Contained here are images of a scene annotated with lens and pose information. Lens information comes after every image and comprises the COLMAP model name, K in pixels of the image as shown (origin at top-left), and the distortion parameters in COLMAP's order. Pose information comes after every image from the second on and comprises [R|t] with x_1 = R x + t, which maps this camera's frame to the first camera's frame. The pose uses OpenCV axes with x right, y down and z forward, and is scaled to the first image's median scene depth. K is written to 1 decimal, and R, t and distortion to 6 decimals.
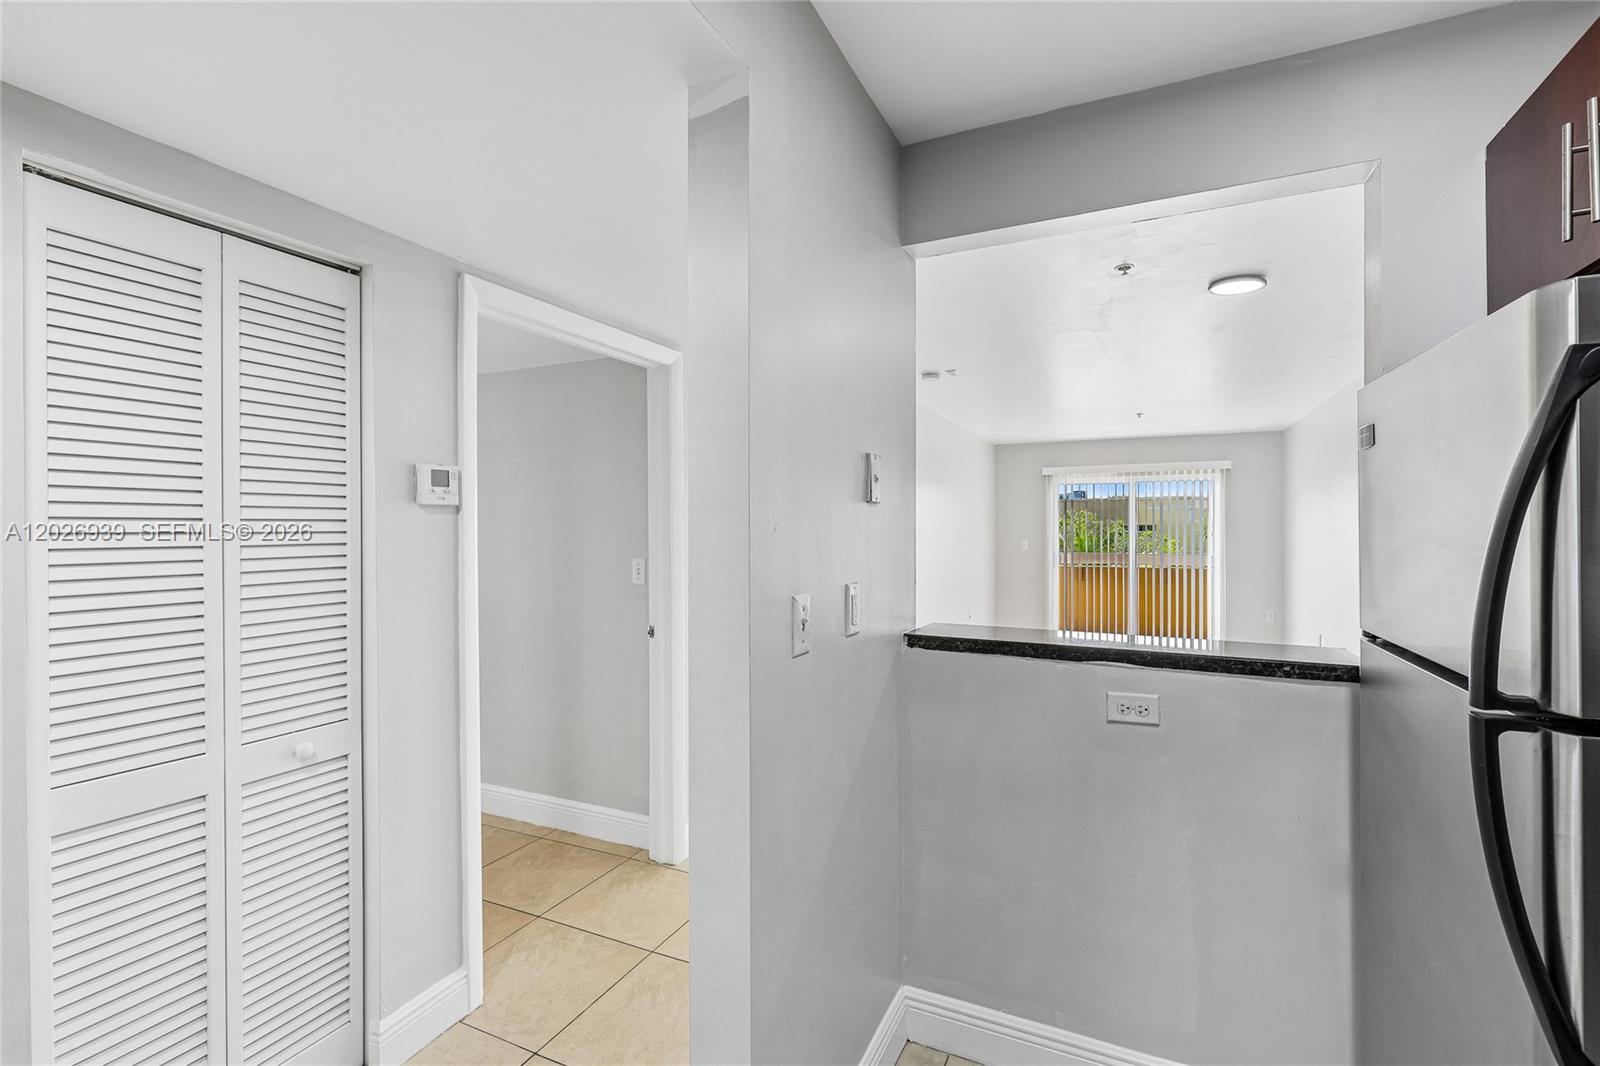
lens RADIAL K [[726.7, 0, 801.6], [0, 726.7, 530.4], [0, 0, 1]] dist [-0.004362, 0.003638]
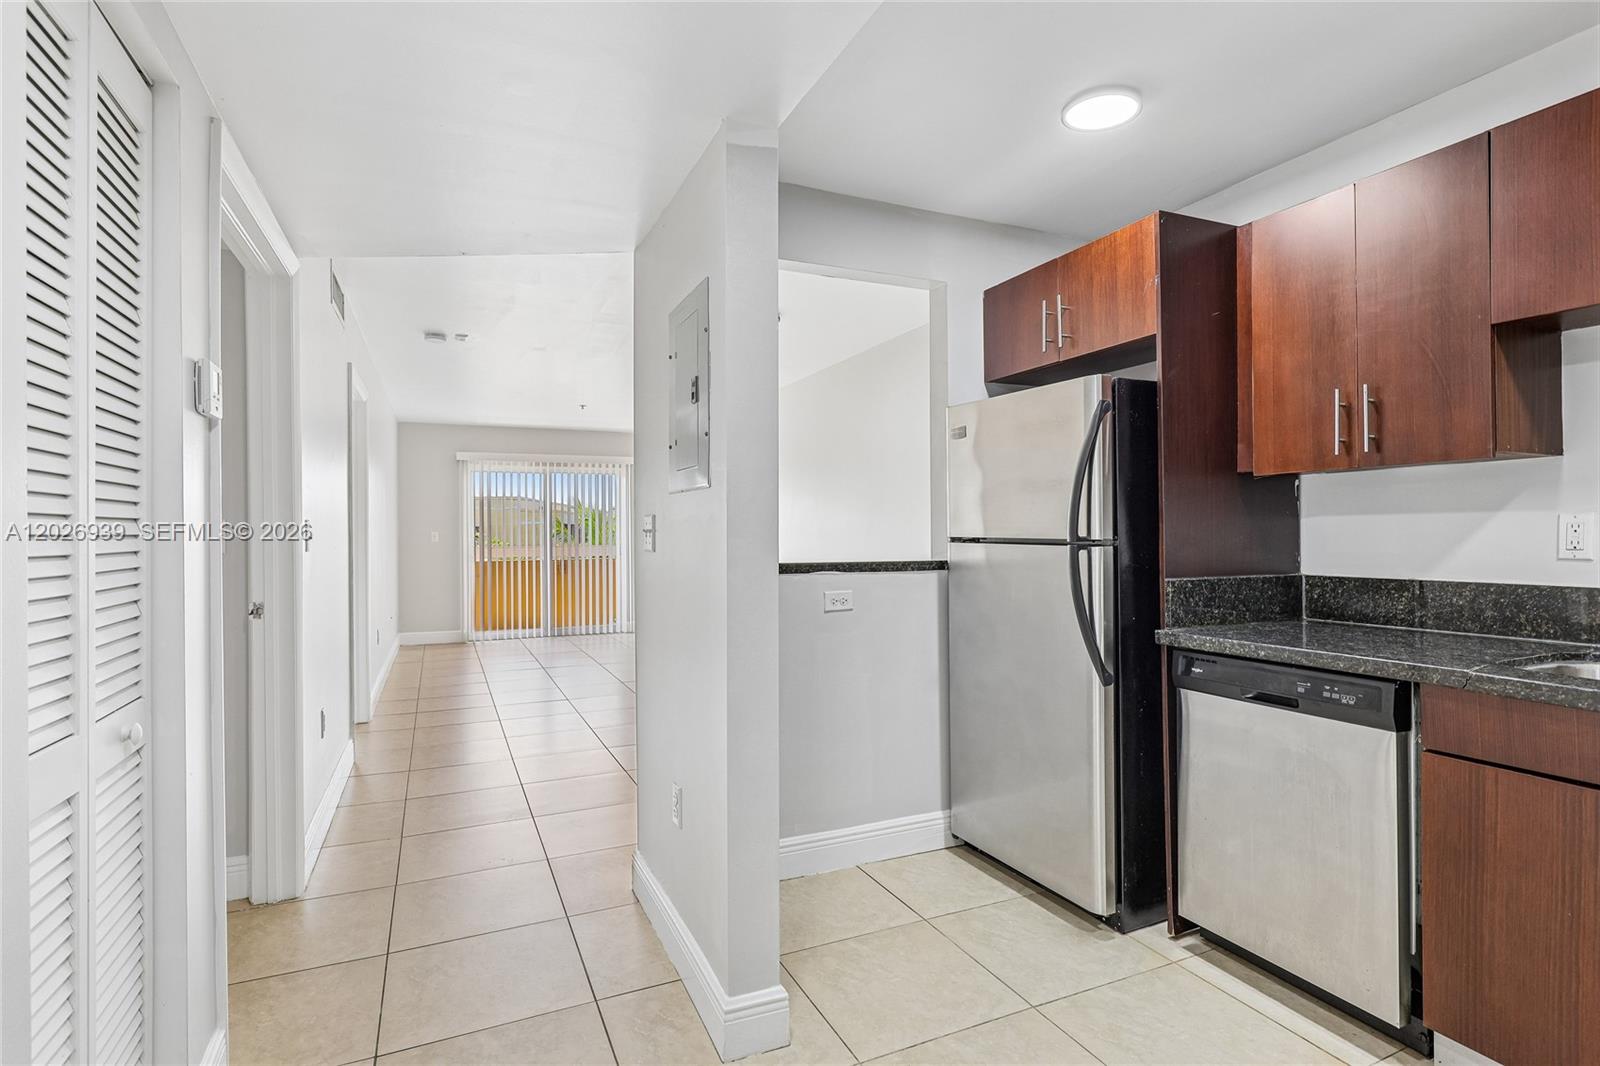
lens RADIAL K [[840.6, 0, 800.0], [0, 840.6, 529.9], [0, 0, 1]] dist [0.027901, 0.000724]
pose [[0.647569, 0.003516, 0.761999, -0.568152], [0.005478, 0.999942, -0.009270, 0.069077], [-0.761987, 0.010177, 0.647512, -0.045871]]
